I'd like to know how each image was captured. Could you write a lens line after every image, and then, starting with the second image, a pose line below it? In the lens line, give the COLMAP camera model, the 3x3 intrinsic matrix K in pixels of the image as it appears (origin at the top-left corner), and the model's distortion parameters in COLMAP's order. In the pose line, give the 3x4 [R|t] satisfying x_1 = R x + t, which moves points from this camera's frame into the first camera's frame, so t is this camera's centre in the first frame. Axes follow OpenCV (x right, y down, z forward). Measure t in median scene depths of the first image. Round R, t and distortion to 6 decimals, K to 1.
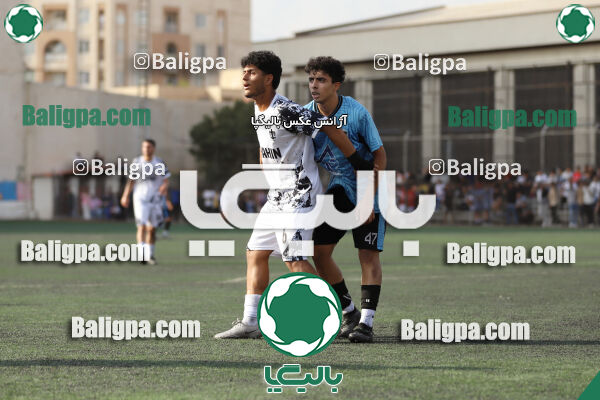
lens RADIAL K [[1810.4, 0, 300.0], [0, 1810.4, 200.0], [0, 0, 1]] dist [0.039930, 0.663520]
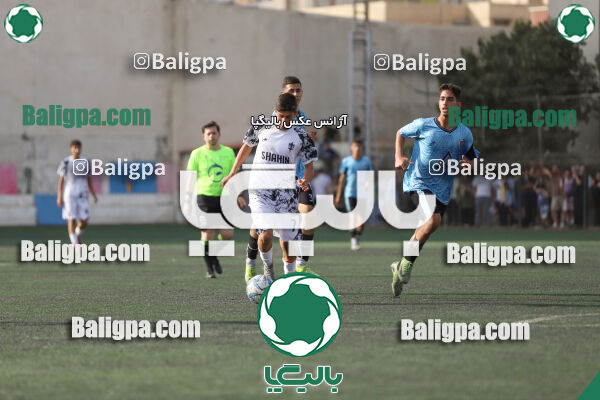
lens RADIAL K [[3481.3, 0, 300.0], [0, 3481.3, 200.0], [0, 0, 1]] dist [1.444875, -3.560117]
pose [[0.991565, -0.003882, -0.129555, 0.237456], [0.004370, 0.999984, 0.003488, -0.006087], [0.129540, -0.004025, 0.991566, -0.859495]]
